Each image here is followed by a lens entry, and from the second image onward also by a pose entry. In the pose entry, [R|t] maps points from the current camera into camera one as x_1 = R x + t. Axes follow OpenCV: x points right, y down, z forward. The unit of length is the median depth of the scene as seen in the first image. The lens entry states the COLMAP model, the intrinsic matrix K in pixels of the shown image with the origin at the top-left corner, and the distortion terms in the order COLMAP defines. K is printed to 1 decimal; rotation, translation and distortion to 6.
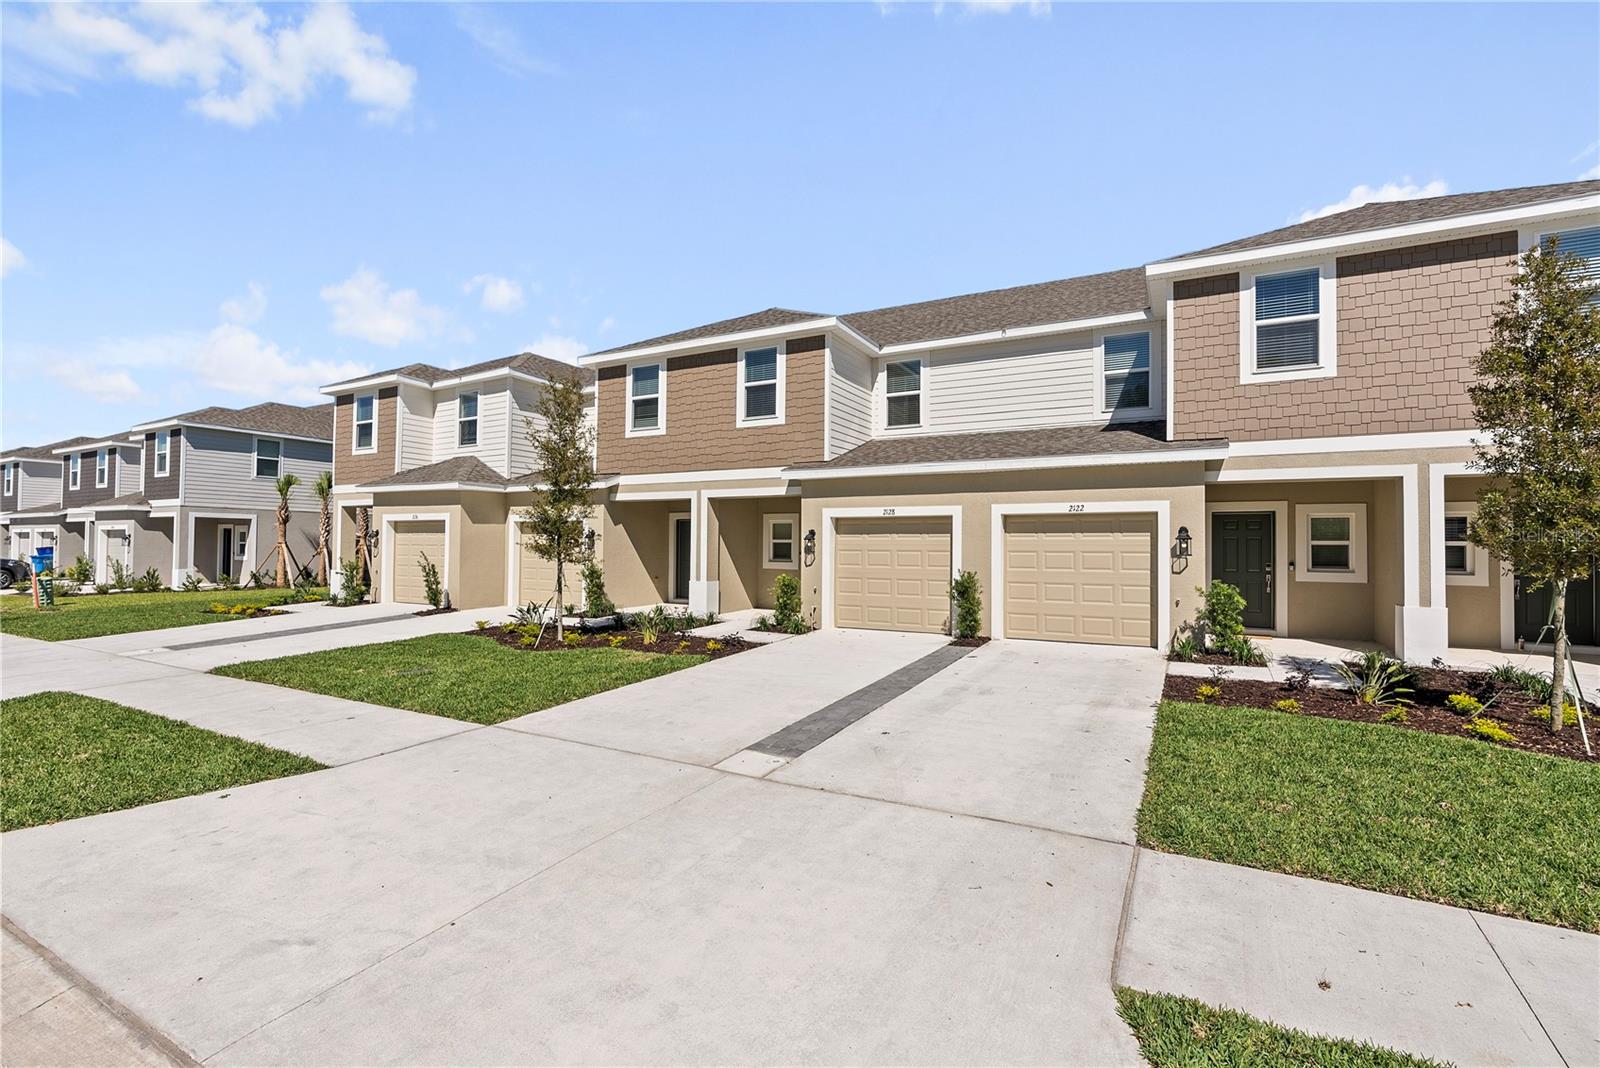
lens RADIAL K [[722.7, 0, 796.7], [0, 722.7, 535.9], [0, 0, 1]] dist [-0.008560, 0.002154]
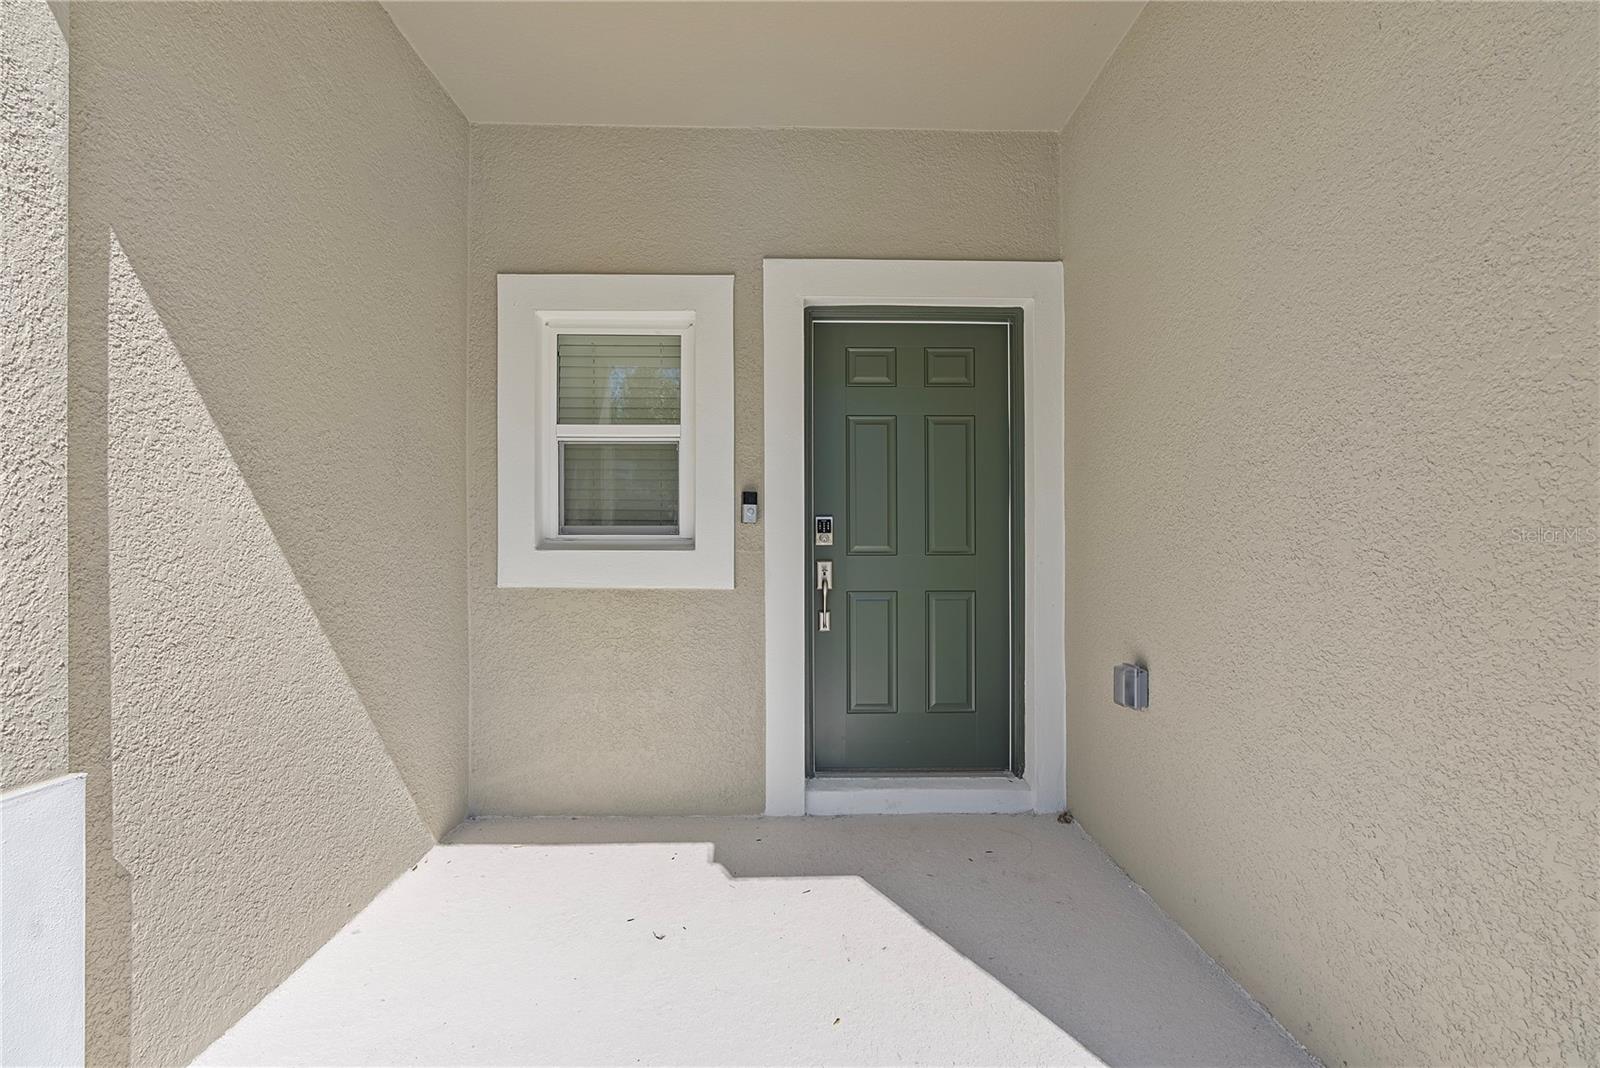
lens RADIAL K [[722.7, 0, 807.3], [0, 722.7, 530.6], [0, 0, 1]] dist [-0.008560, 0.002154]
pose [[0.877087, -0.009647, 0.480234, -0.080739], [-0.001228, 0.999750, 0.022326, 0.033812], [-0.480330, -0.020171, 0.876856, 1.022583]]
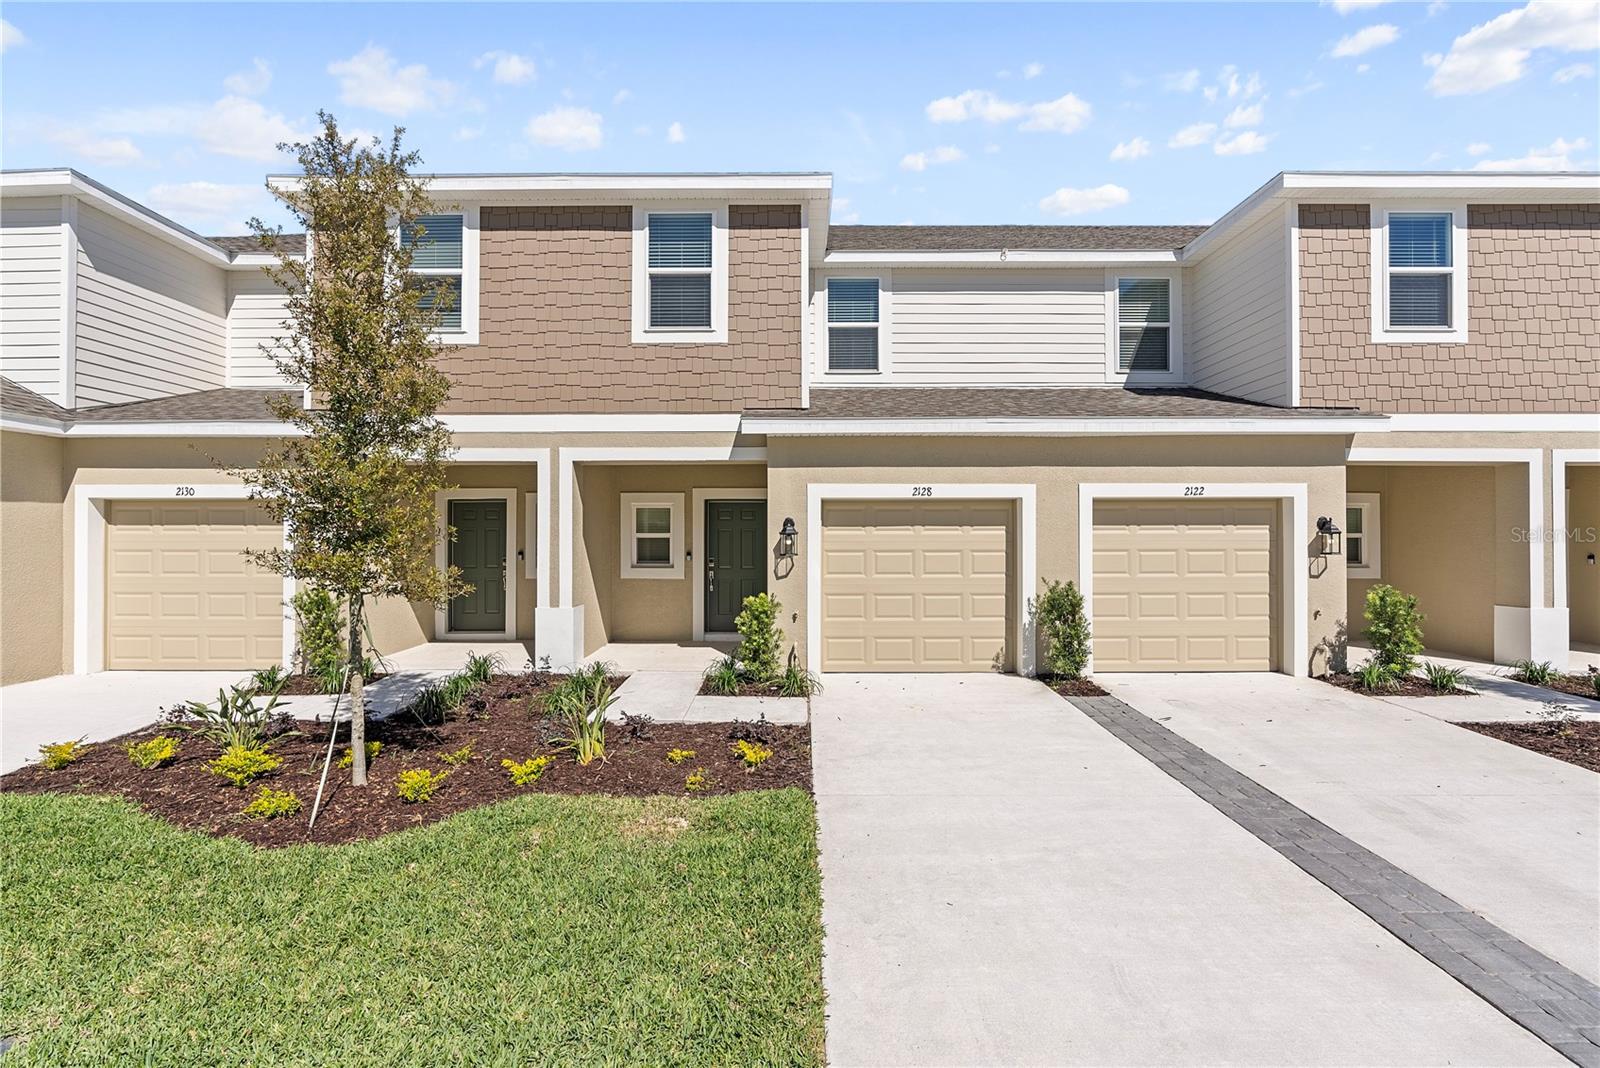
lens RADIAL K [[722.7, 0, 797.6], [0, 722.7, 532.4], [0, 0, 1]] dist [-0.008560, 0.002154]
pose [[0.878140, -0.005361, 0.478373, -0.268372], [-0.000358, 0.999930, 0.011864, -0.004098], [-0.478403, -0.010590, 0.878076, 0.461892]]
